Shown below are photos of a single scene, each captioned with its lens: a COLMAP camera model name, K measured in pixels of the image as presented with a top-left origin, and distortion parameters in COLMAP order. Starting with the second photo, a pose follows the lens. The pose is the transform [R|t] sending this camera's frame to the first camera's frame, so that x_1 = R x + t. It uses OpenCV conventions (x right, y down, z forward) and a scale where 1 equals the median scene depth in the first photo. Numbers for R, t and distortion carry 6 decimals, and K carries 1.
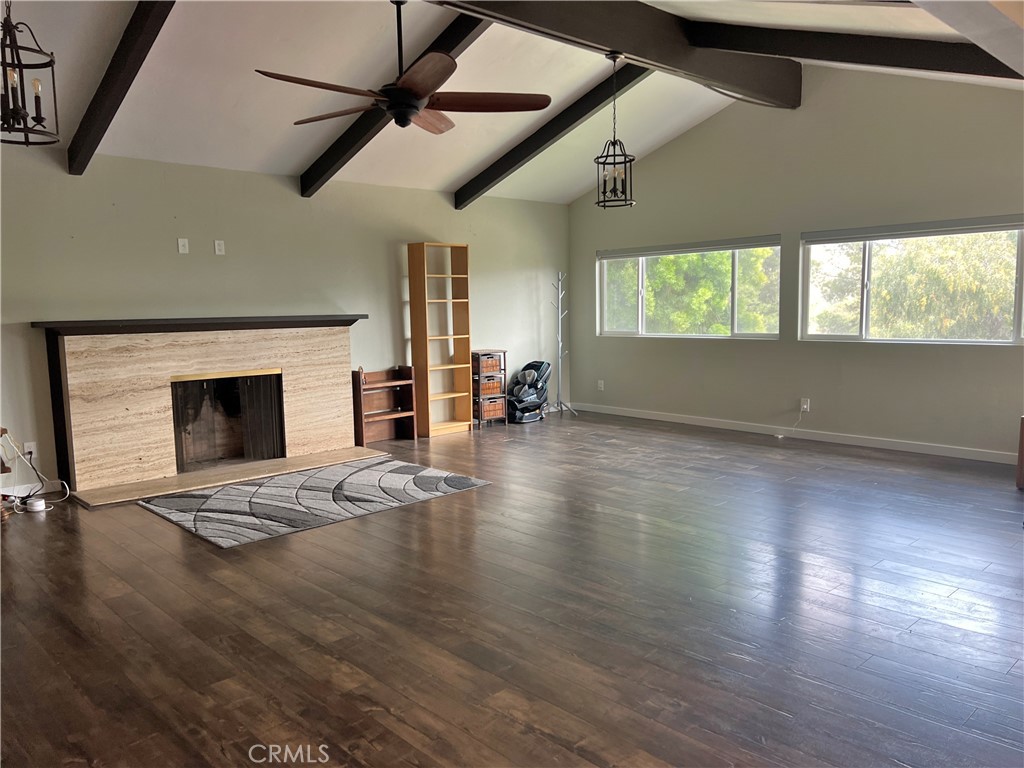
lens RADIAL K [[763.1, 0, 512.0], [0, 763.1, 384.0], [0, 0, 1]] dist [0.058288, -0.003230]
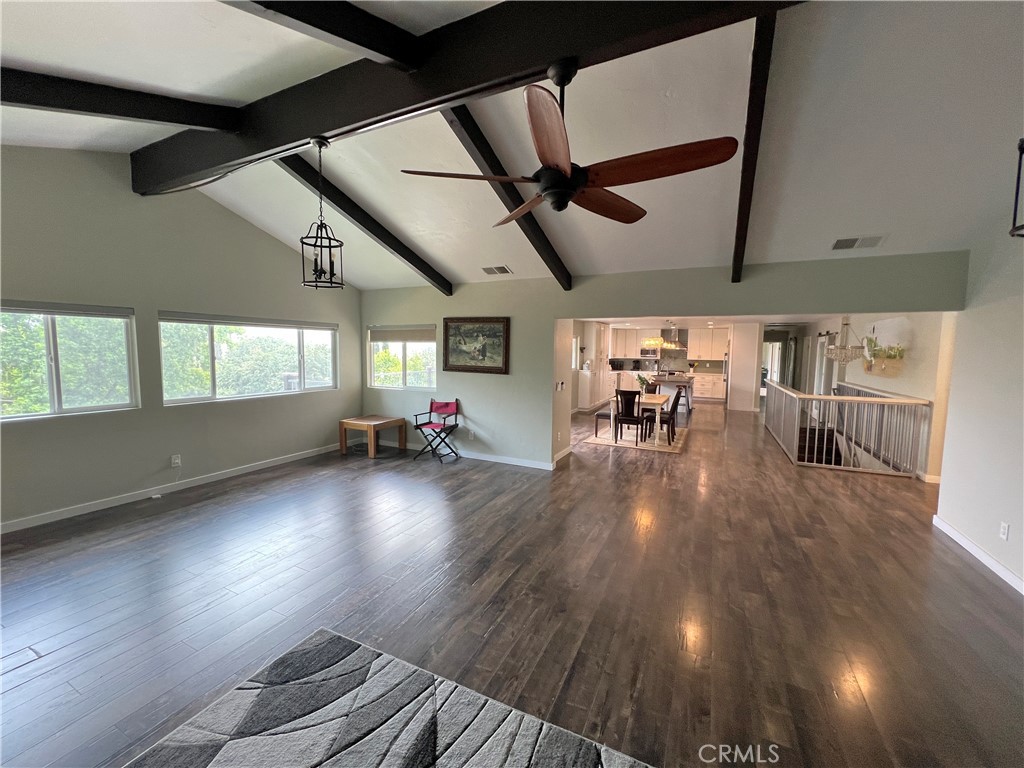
lens RADIAL K [[401.5, 0, 512.0], [0, 401.5, 384.0], [0, 0, 1]] dist [0.001190, 0.000140]
pose [[-0.330722, -0.073753, 0.940842, -0.465362], [0.095283, 0.989238, 0.111040, -0.141993], [-0.938906, 0.126370, -0.320135, 0.956204]]
